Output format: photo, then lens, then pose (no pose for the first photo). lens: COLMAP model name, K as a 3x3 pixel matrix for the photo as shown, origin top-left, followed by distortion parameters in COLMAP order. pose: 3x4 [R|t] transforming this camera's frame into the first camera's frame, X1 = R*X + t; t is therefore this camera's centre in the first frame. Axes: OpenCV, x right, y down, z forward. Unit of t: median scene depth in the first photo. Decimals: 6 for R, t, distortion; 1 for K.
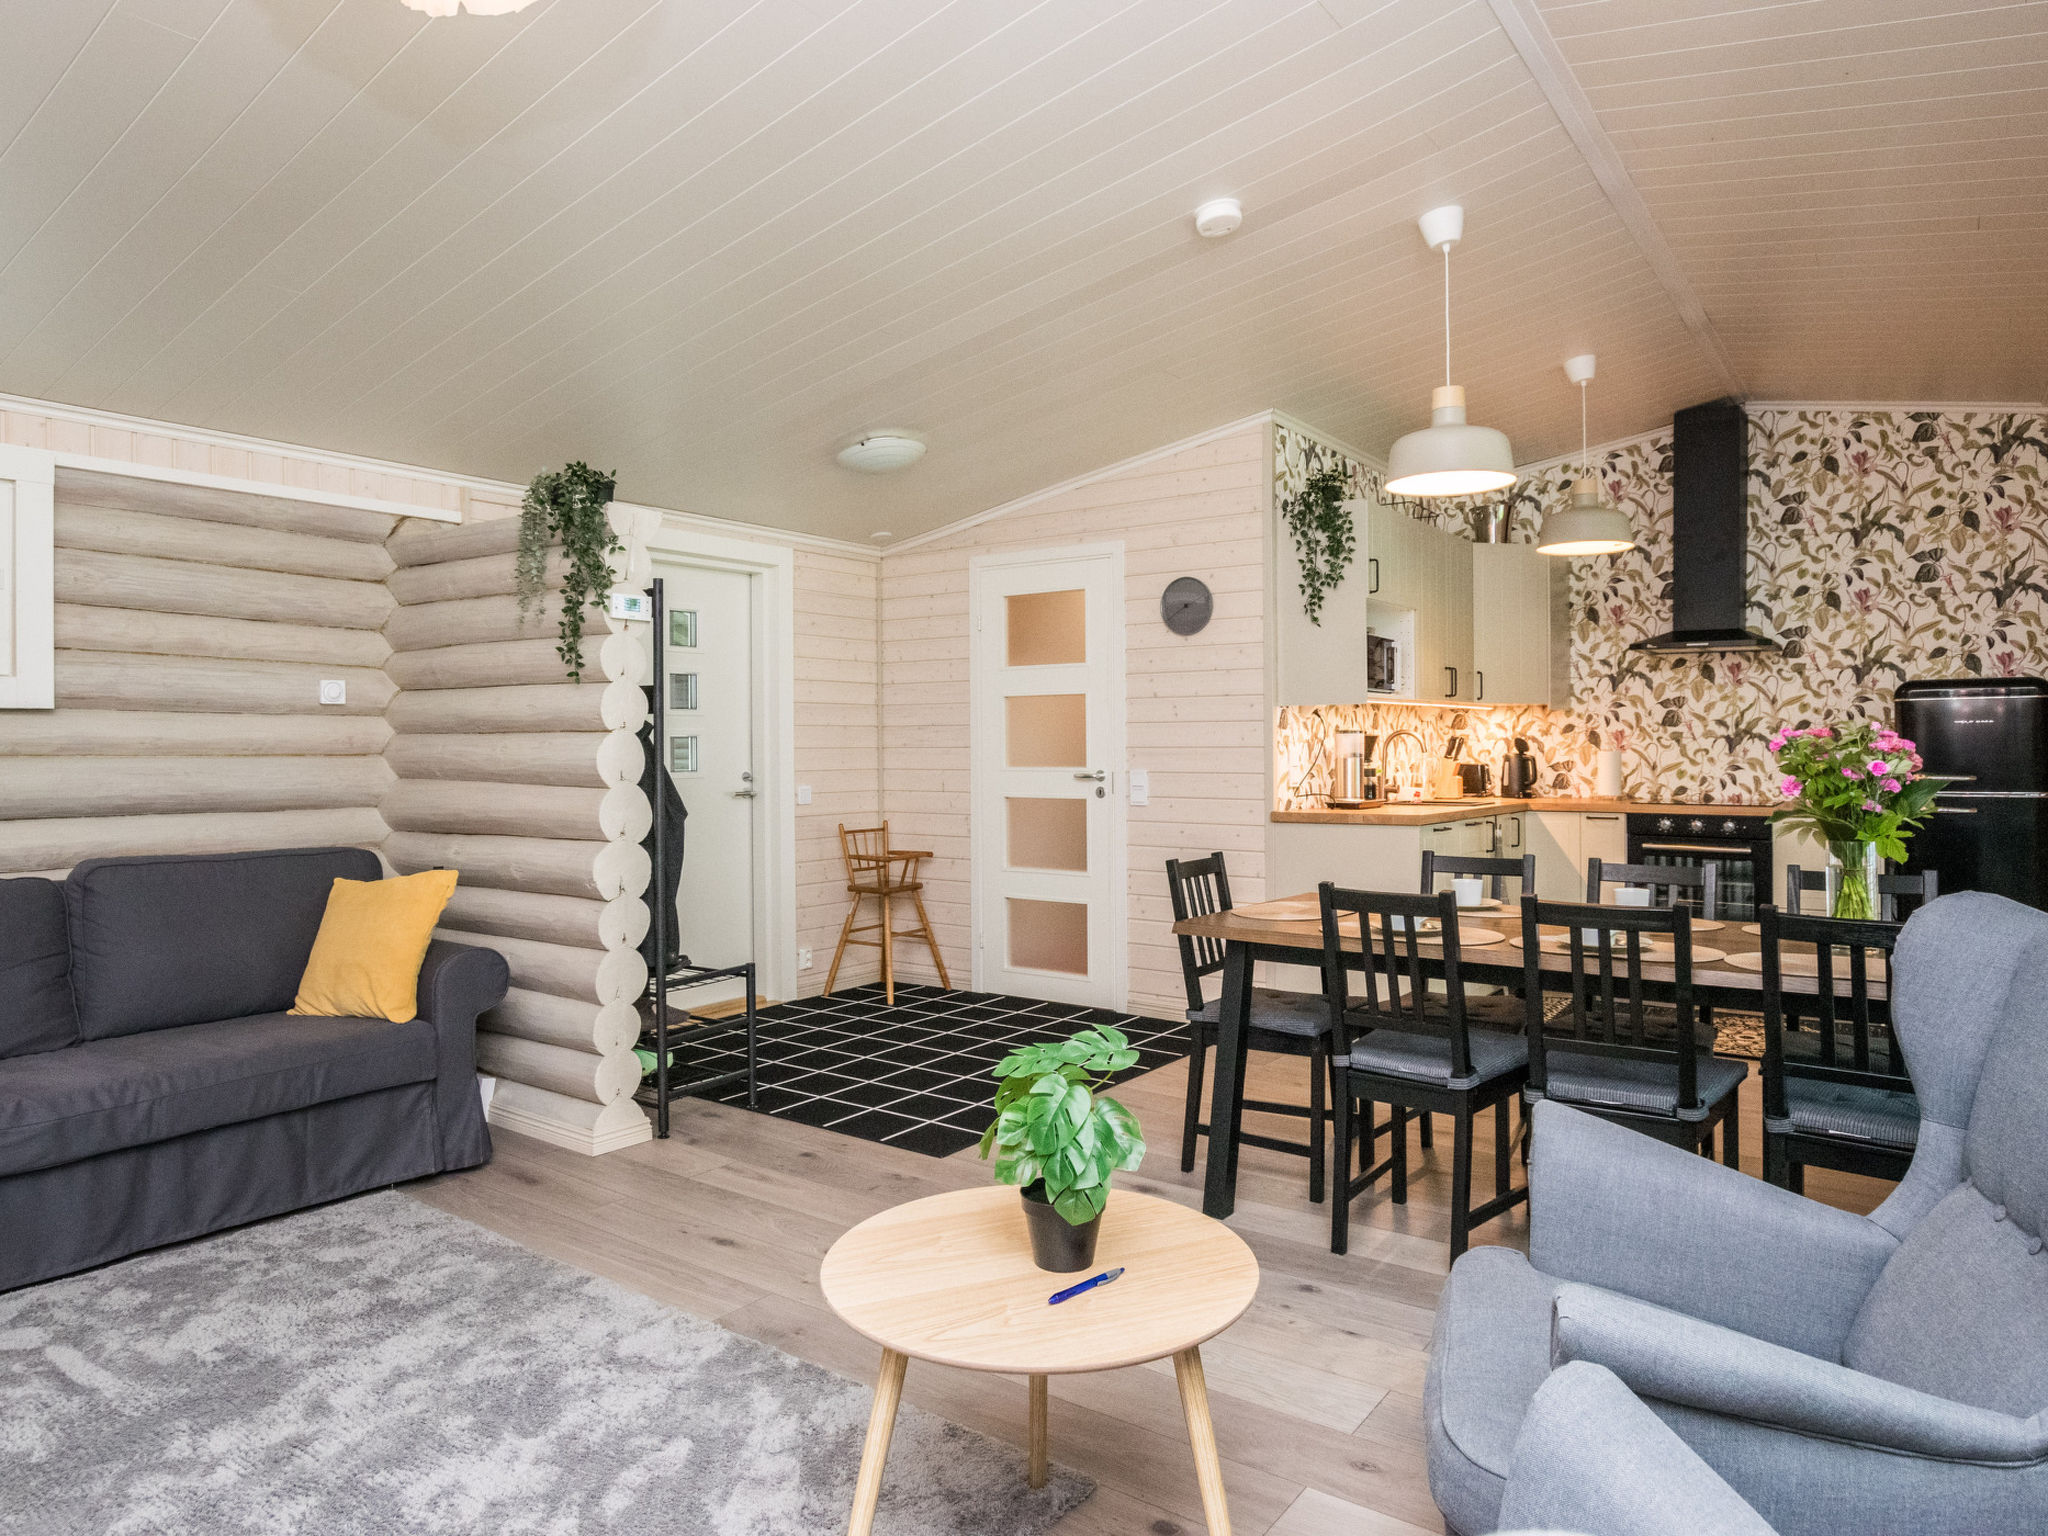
lens RADIAL K [[1277.0, 0, 1029.1], [0, 1277.0, 738.4], [0, 0, 1]] dist [-0.008500, -0.000740]
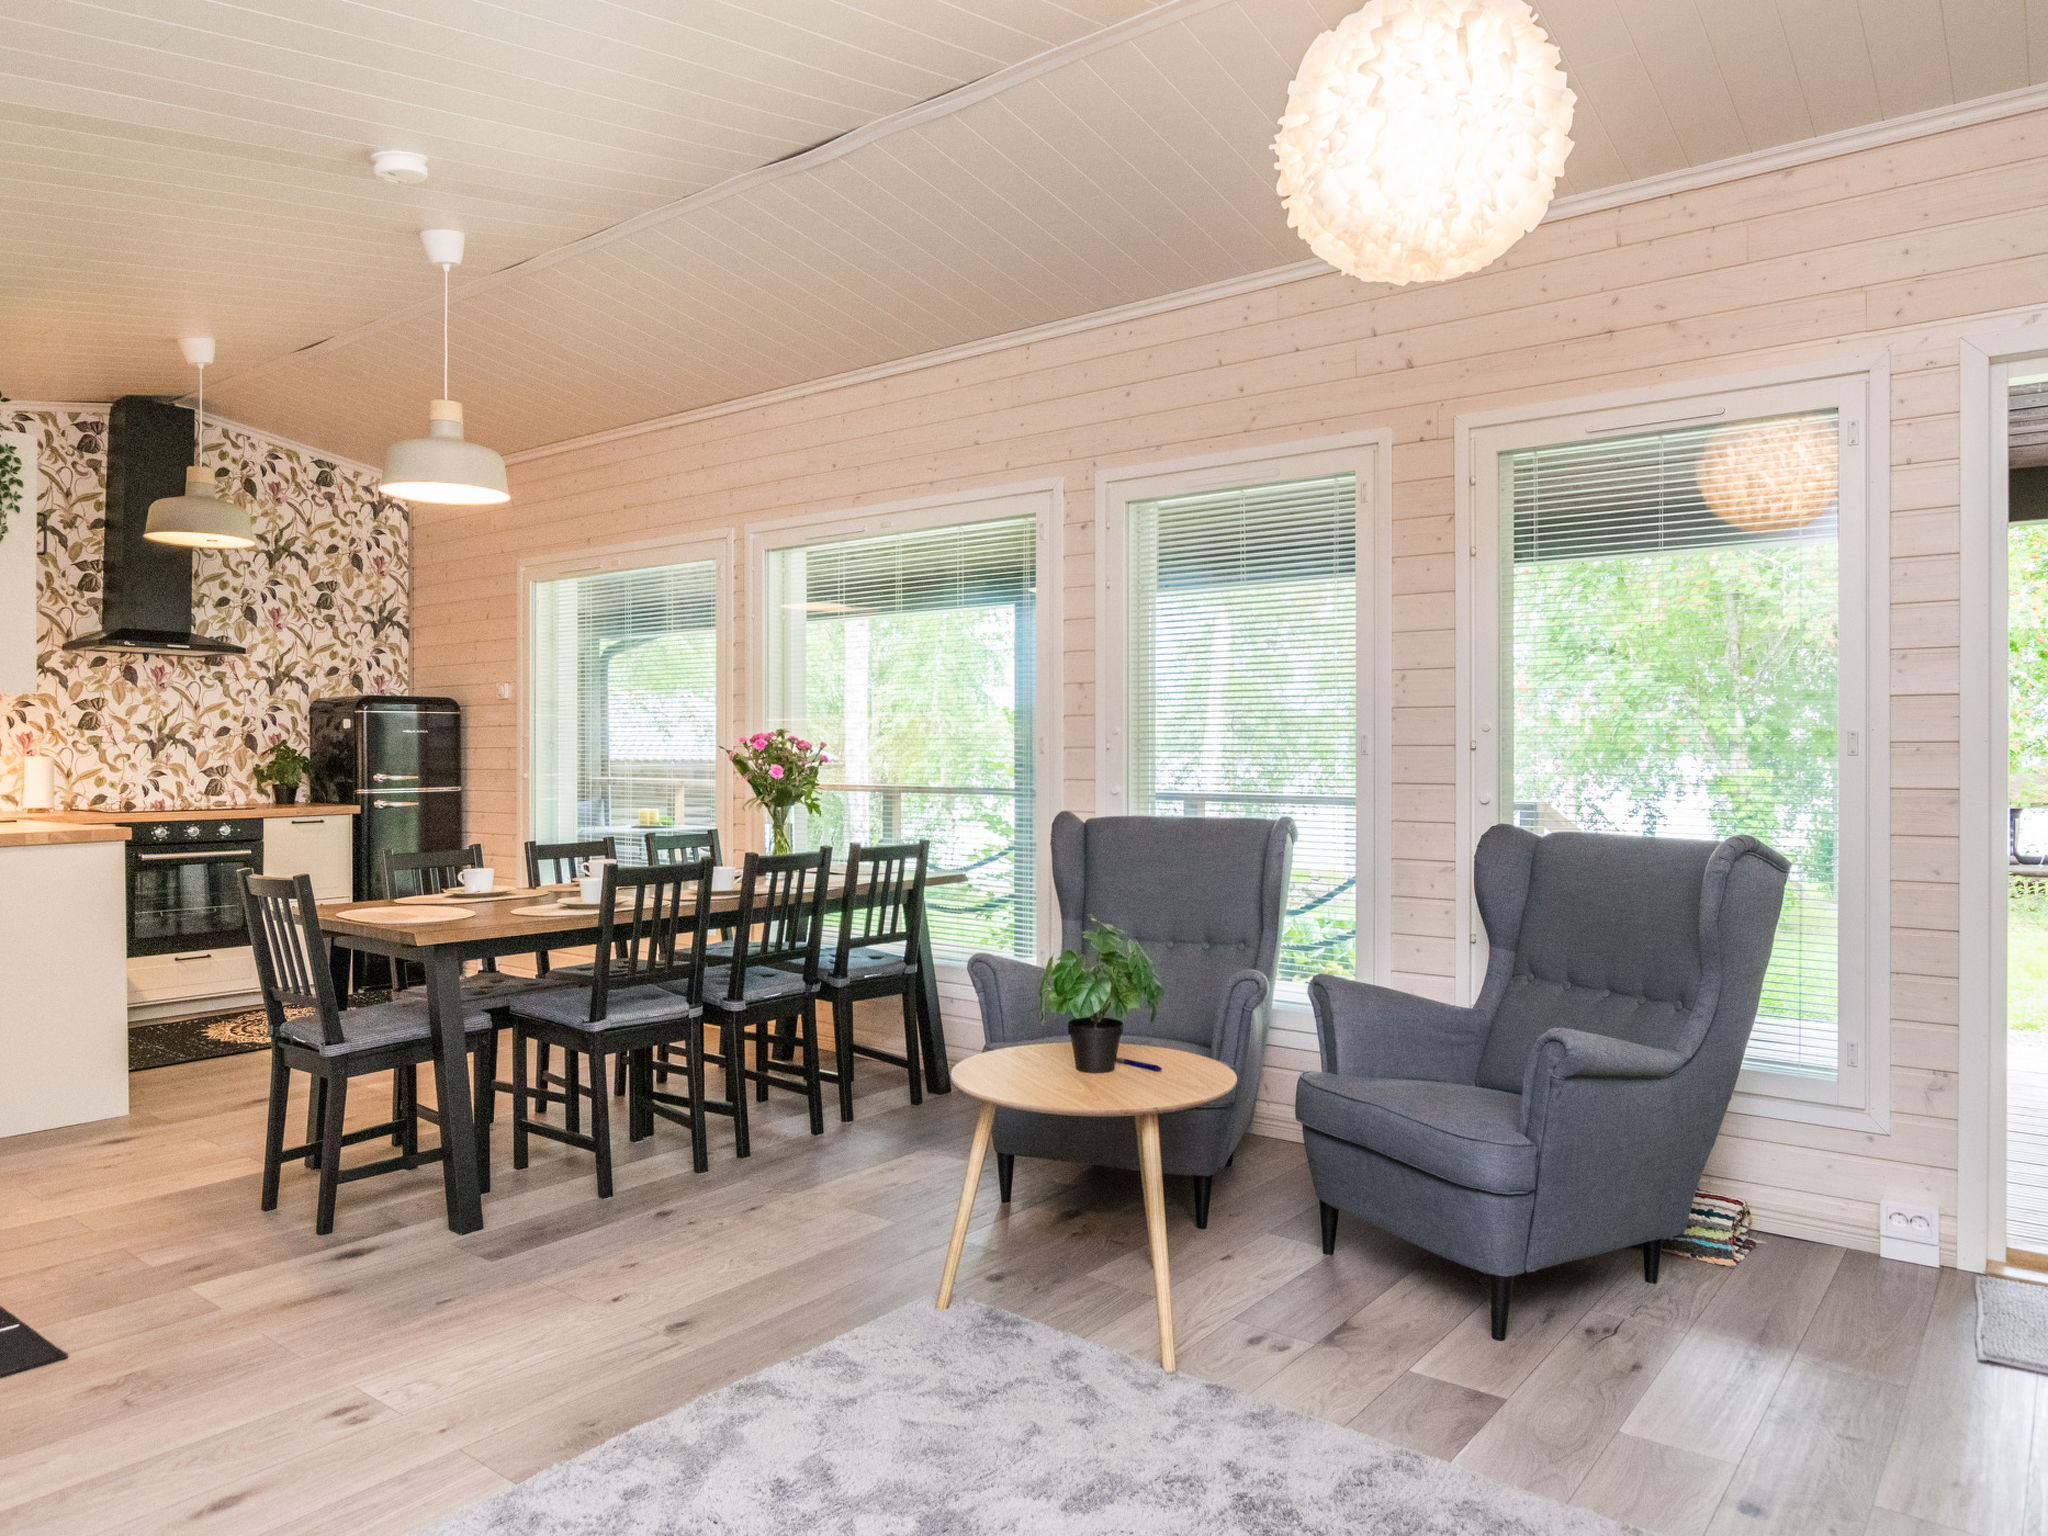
lens RADIAL K [[1373.0, 0, 1024.0], [0, 1373.0, 768.0], [0, 0, 1]] dist [-0.007462, -0.003164]
pose [[0.038831, -0.007182, 0.999220, -0.484732], [-0.003142, 0.999968, 0.007309, 0.009282], [-0.999241, -0.003424, 0.038807, 0.304511]]
